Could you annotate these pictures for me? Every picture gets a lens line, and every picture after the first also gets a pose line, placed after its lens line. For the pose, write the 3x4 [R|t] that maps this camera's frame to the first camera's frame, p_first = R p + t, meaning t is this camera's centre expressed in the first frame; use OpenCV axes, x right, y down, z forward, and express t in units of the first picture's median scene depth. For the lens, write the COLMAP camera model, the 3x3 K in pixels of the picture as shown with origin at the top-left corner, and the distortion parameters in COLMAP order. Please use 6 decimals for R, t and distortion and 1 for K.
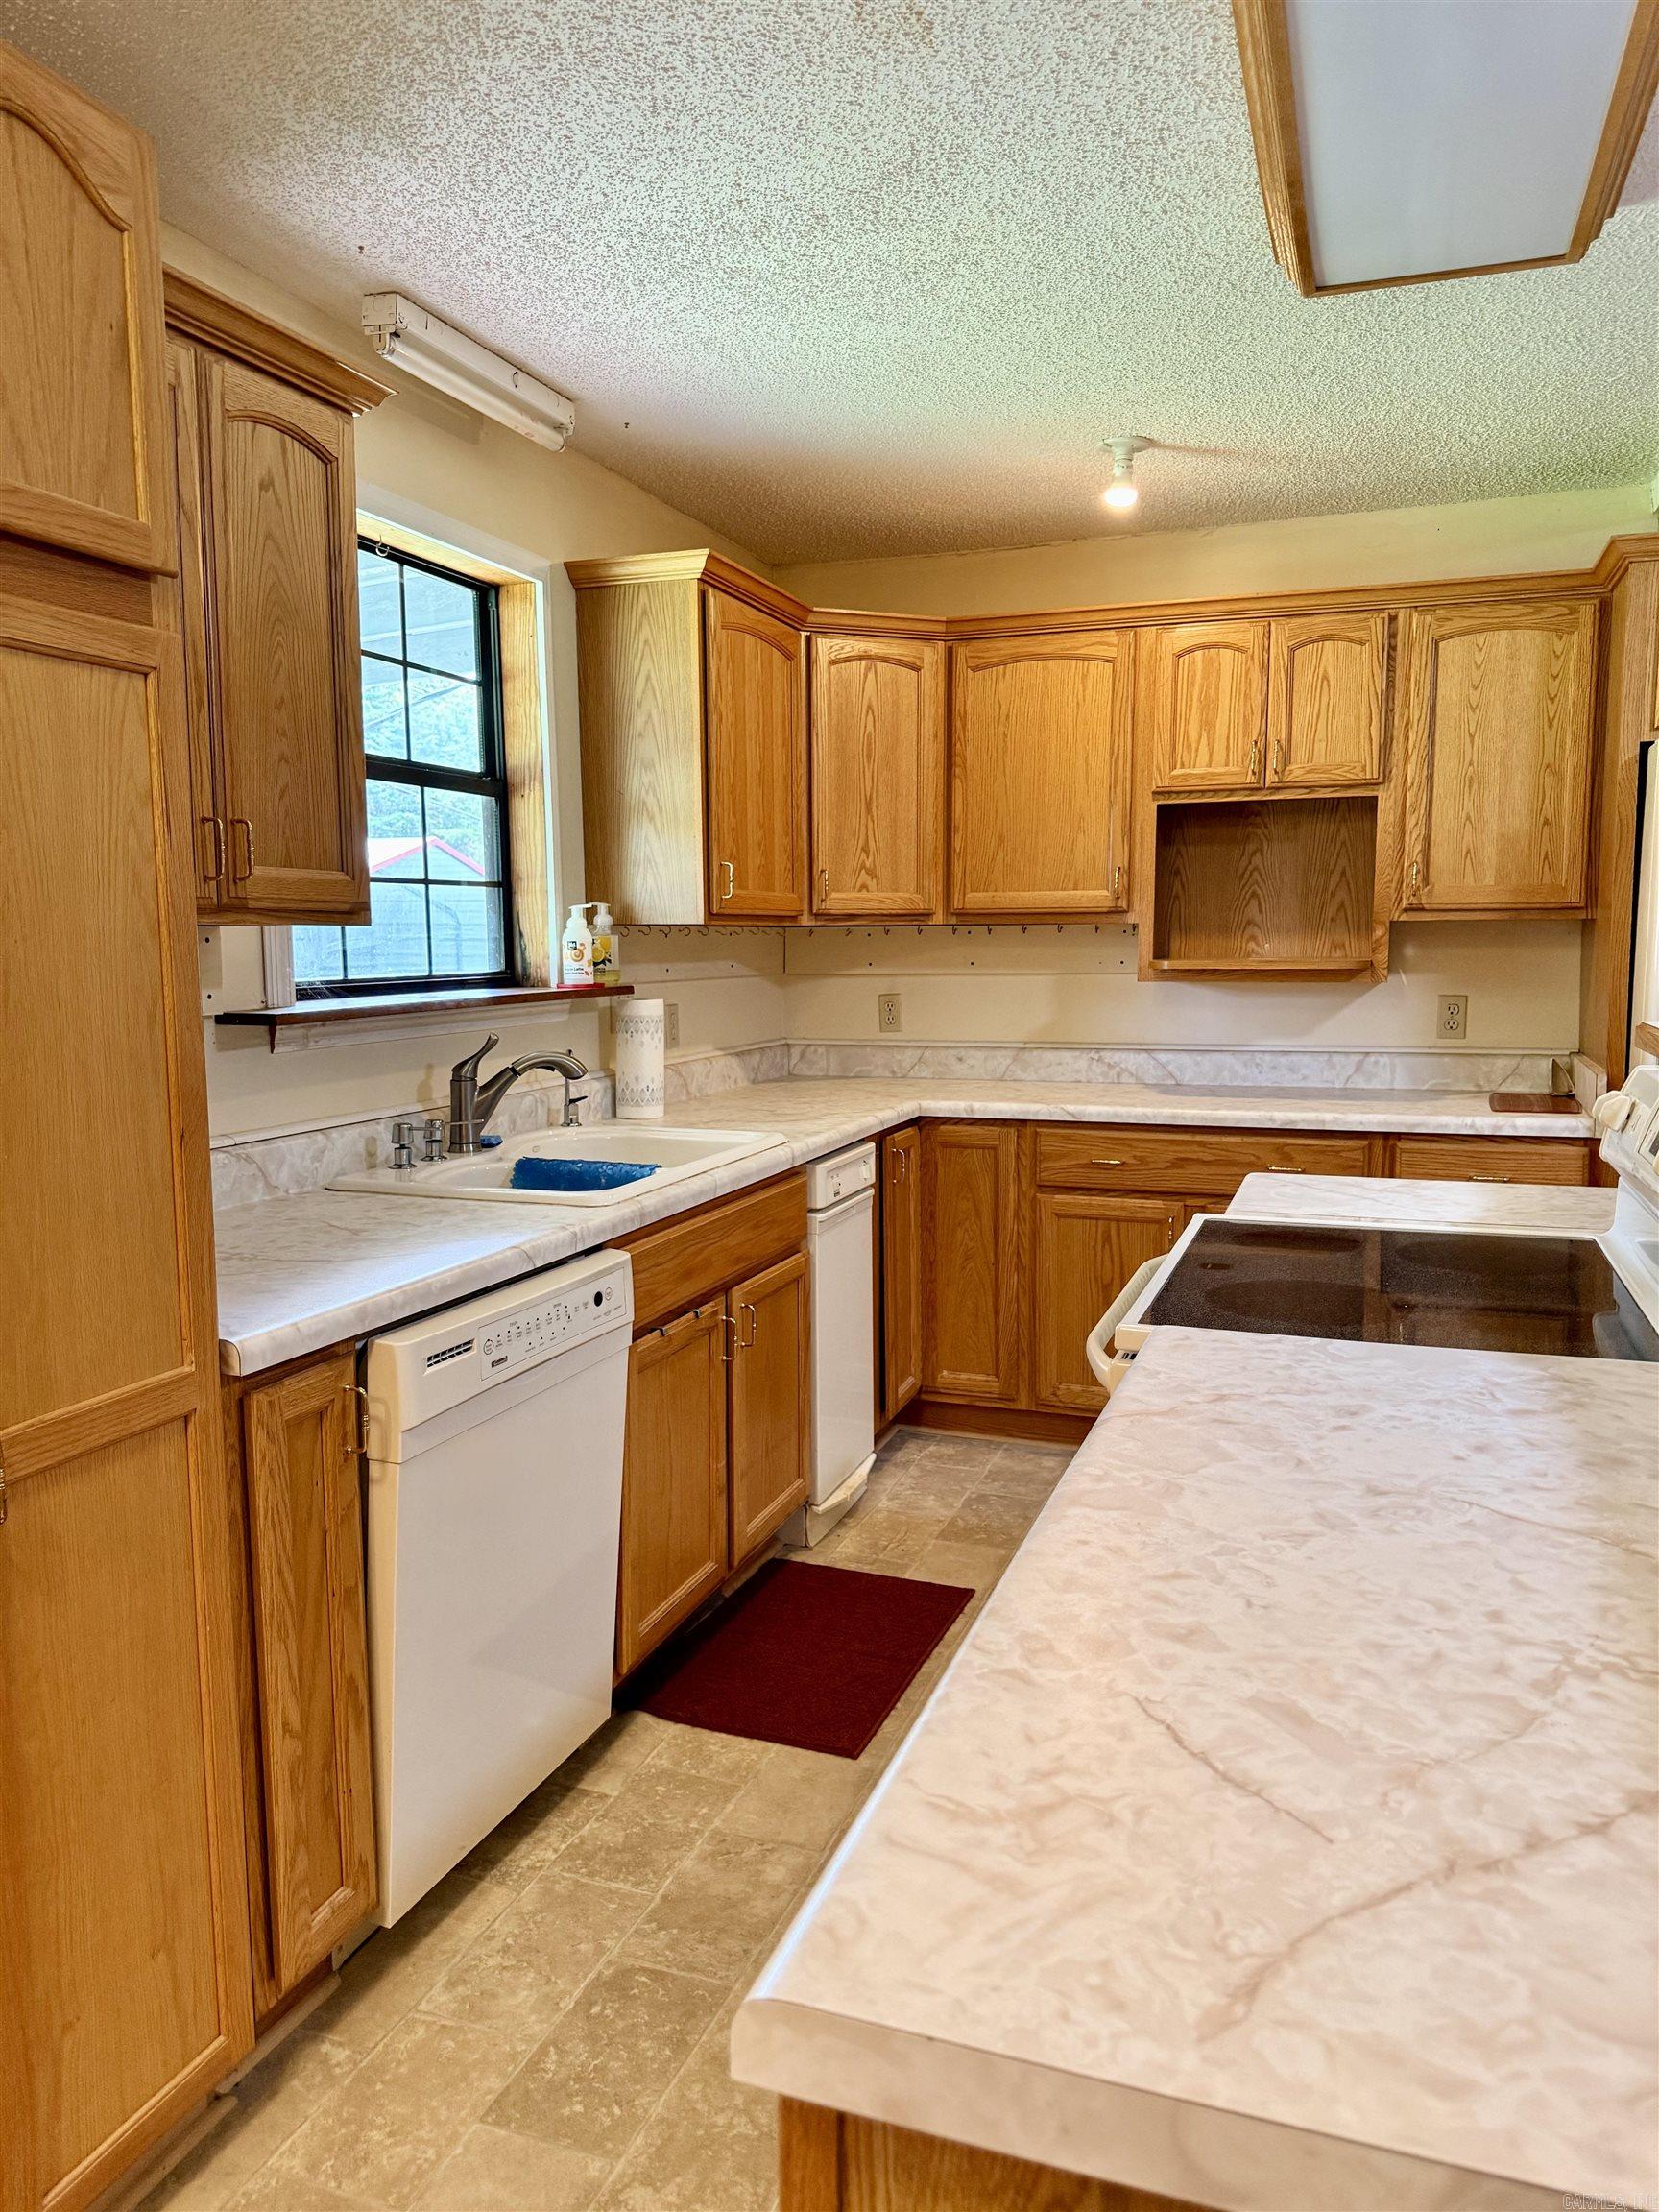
lens RADIAL K [[1559.1, 0, 833.5], [0, 1559.1, 1113.1], [0, 0, 1]] dist [0.147418, -0.286311]
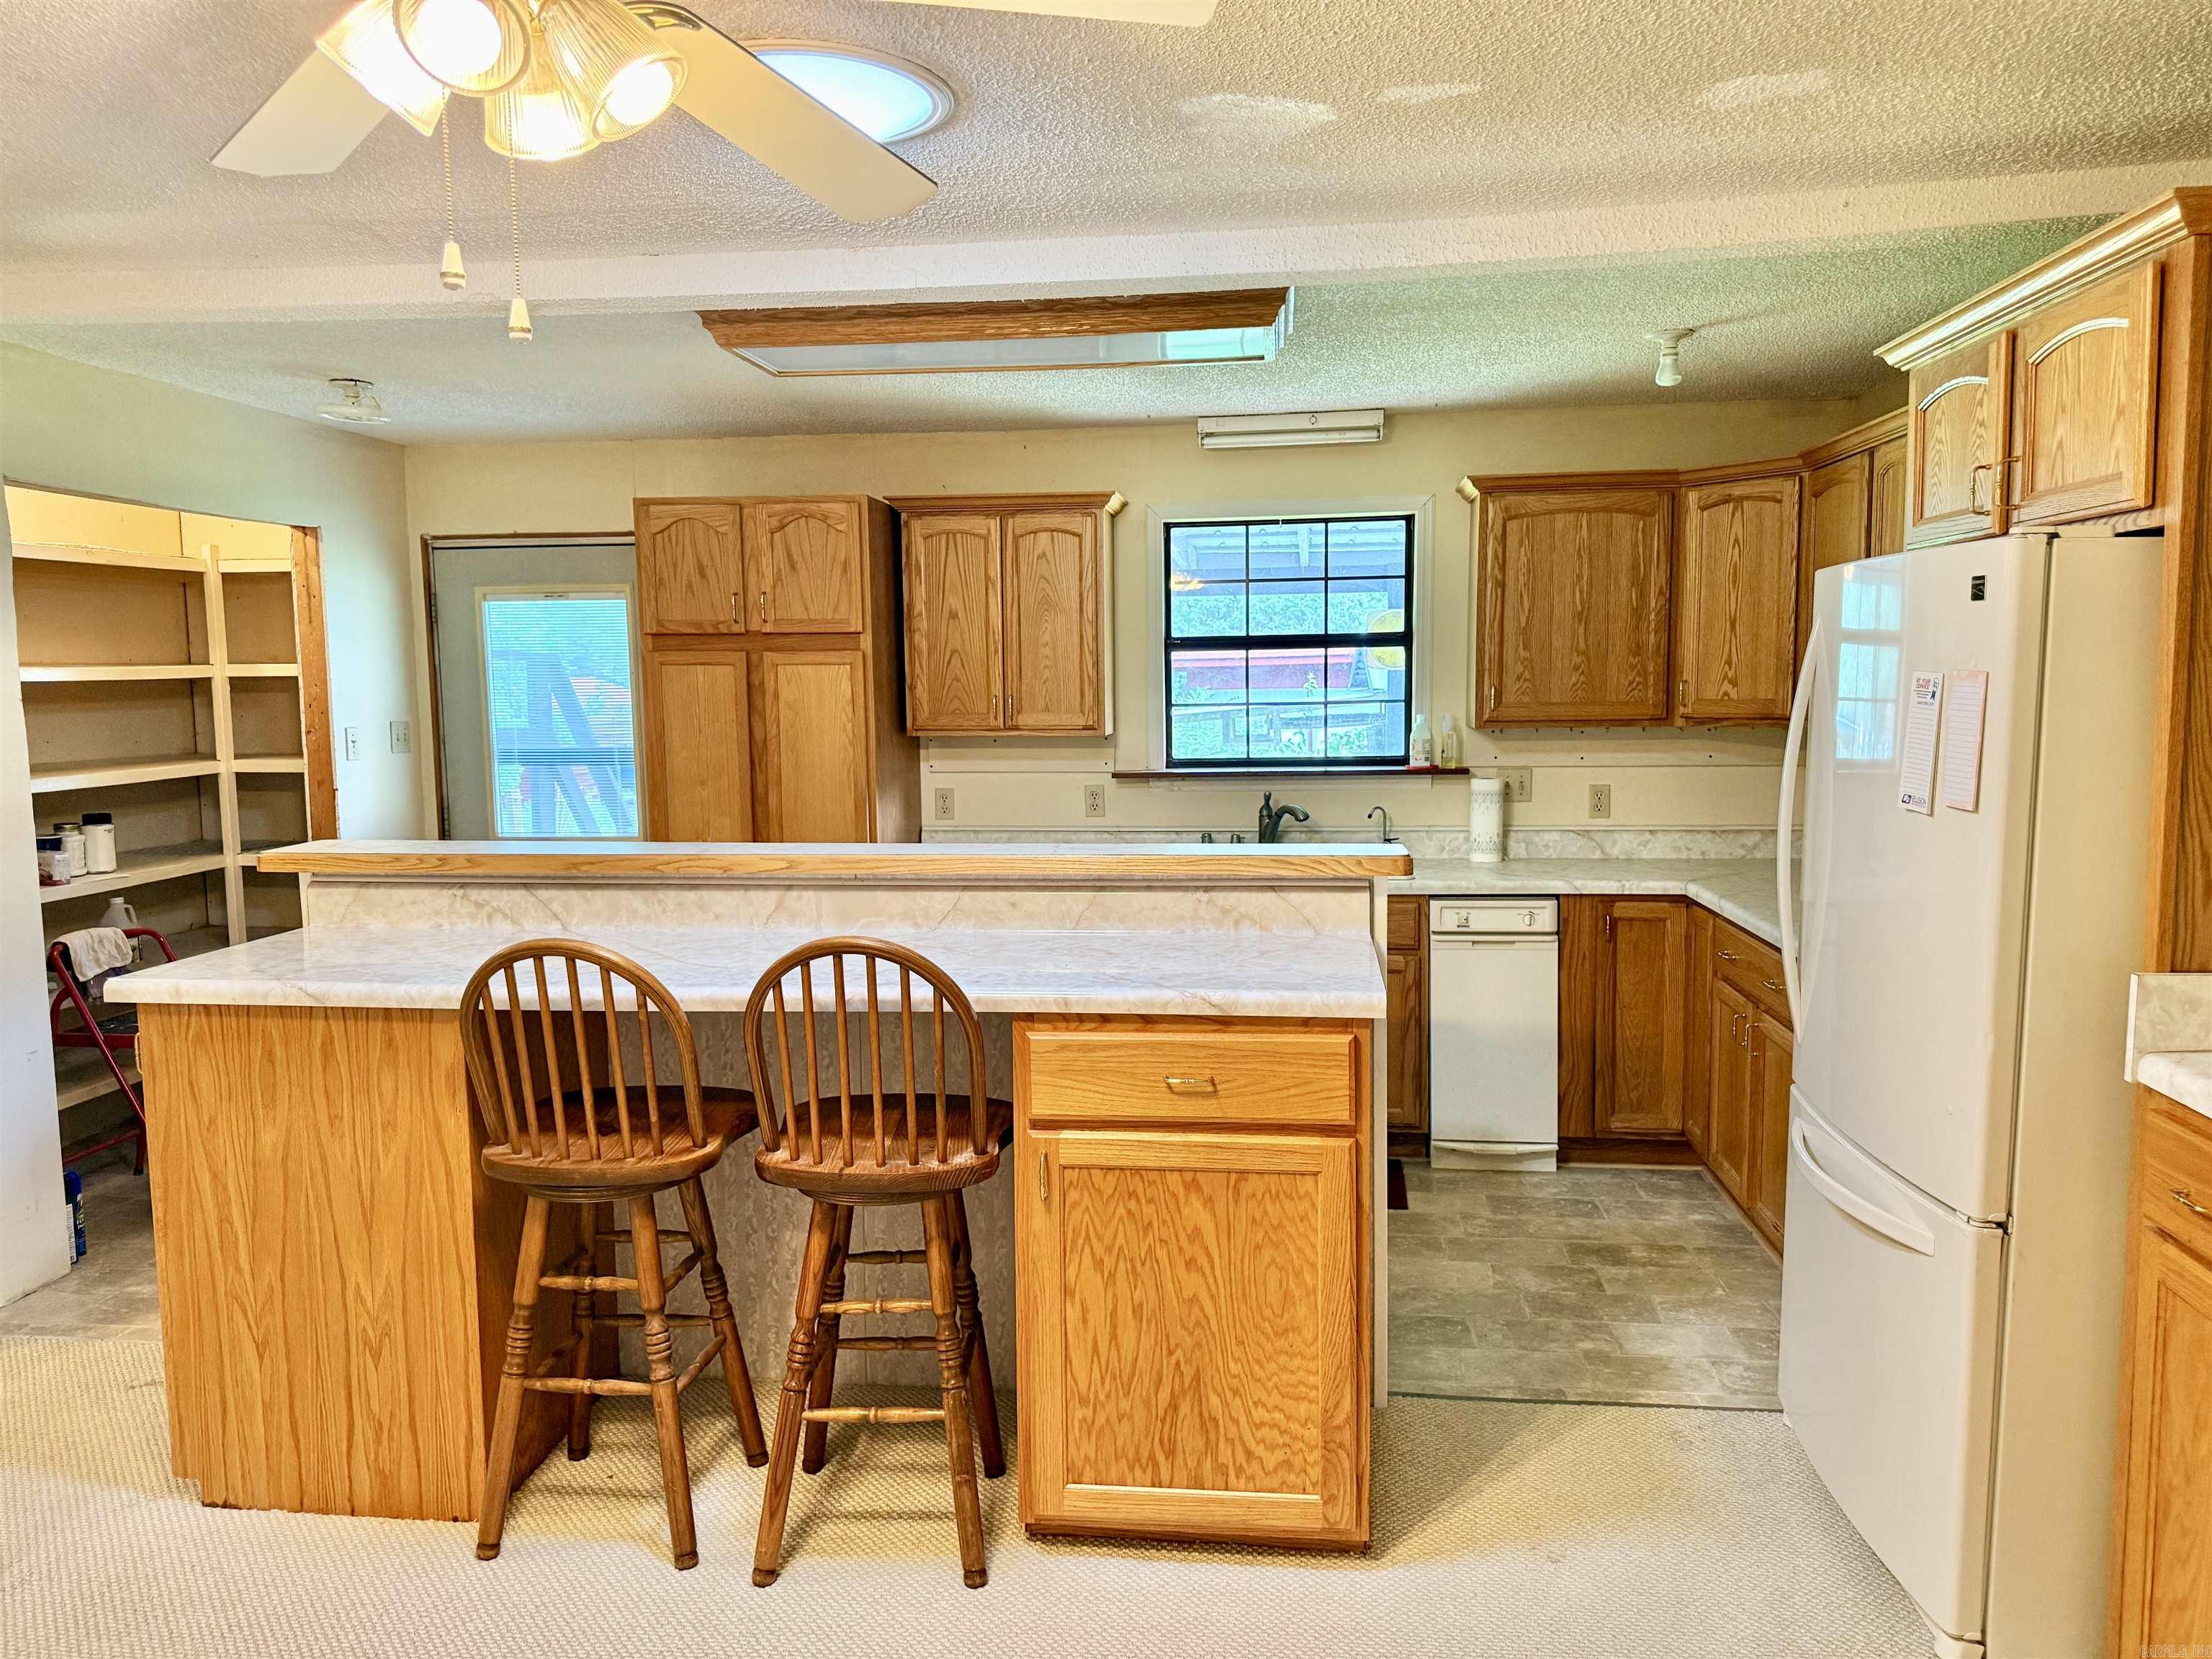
lens RADIAL K [[1547.6, 0, 1103.4], [0, 1547.6, 833.1], [0, 0, 1]] dist [0.142891, -0.275977]
pose [[0.220483, 0.099036, -0.970350, 1.111478], [-0.100397, 0.991852, 0.078418, -0.093442], [0.970210, 0.080130, 0.228630, 0.317310]]
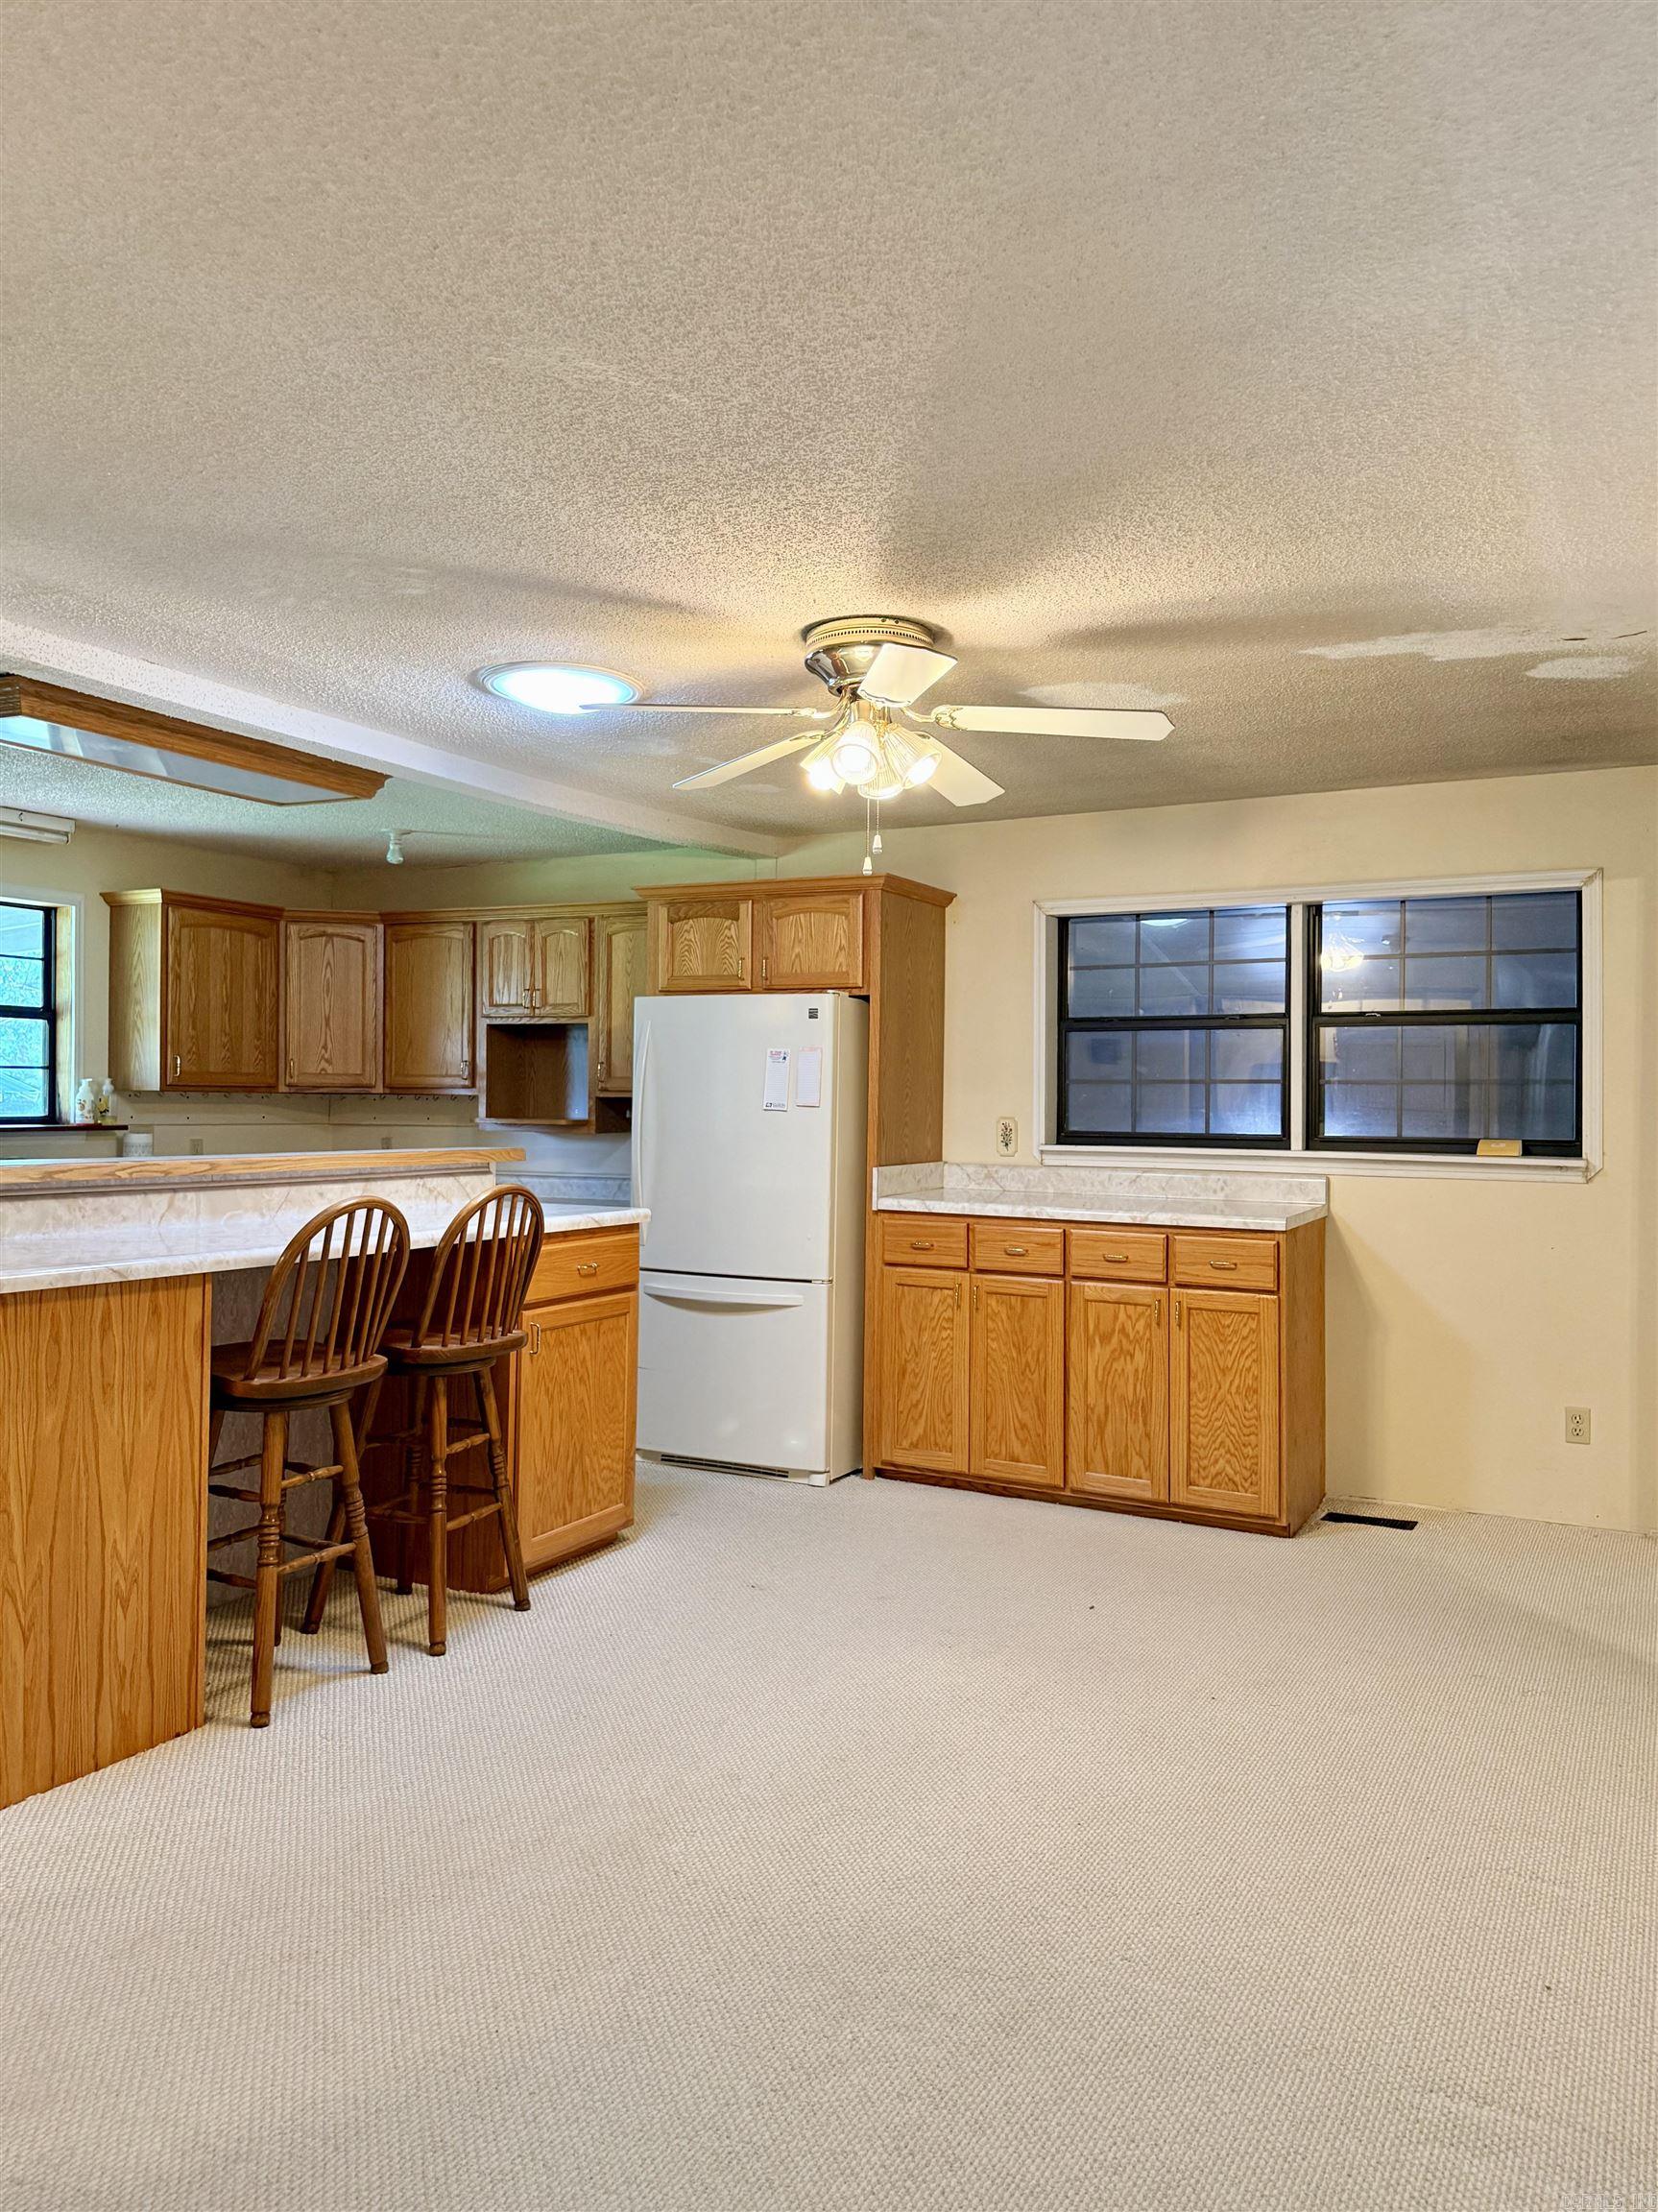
lens RADIAL K [[1596.3, 0, 829.0], [0, 1596.3, 1106.0], [0, 0, 1]] dist [0.151855, -0.311107]
pose [[0.990910, 0.016094, -0.133563, 0.813343], [-0.031039, 0.993383, -0.110576, 0.066520], [0.130900, 0.113716, 0.984852, -0.622112]]
